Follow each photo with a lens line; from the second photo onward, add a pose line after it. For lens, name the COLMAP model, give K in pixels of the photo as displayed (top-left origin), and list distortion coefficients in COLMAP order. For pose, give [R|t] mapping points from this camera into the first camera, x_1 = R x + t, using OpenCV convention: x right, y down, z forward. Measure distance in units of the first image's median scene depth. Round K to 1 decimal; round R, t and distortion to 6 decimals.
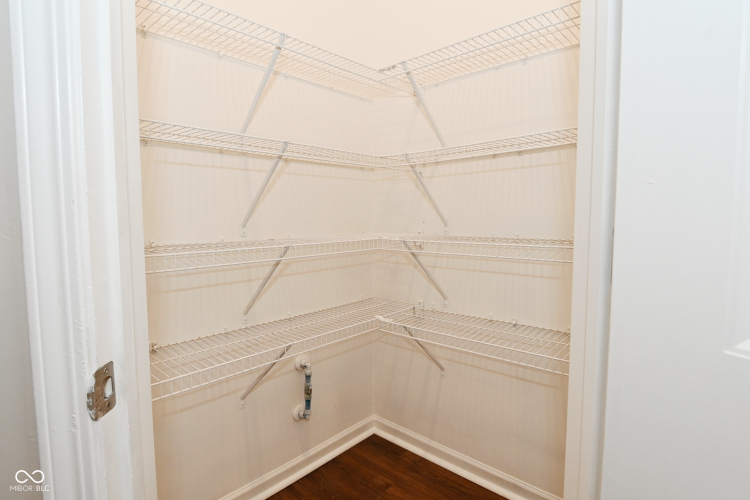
lens RADIAL K [[393.7, 0, 378.7], [0, 393.7, 244.1], [0, 0, 1]] dist [0.000762, -0.014148]
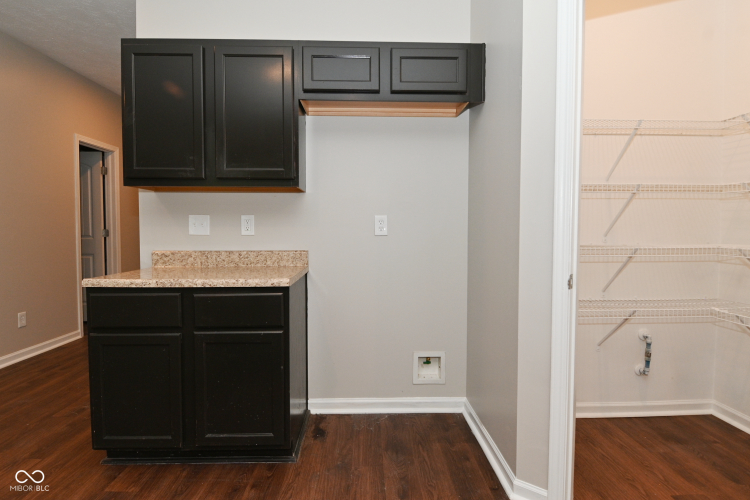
lens RADIAL K [[393.7, 0, 377.7], [0, 393.7, 243.2], [0, 0, 1]] dist [0.000762, -0.014148]
pose [[0.687955, 0.033039, -0.725001, 0.158430], [-0.058307, 0.998250, -0.009835, 0.048083], [0.723408, 0.049039, 0.688677, -0.681364]]
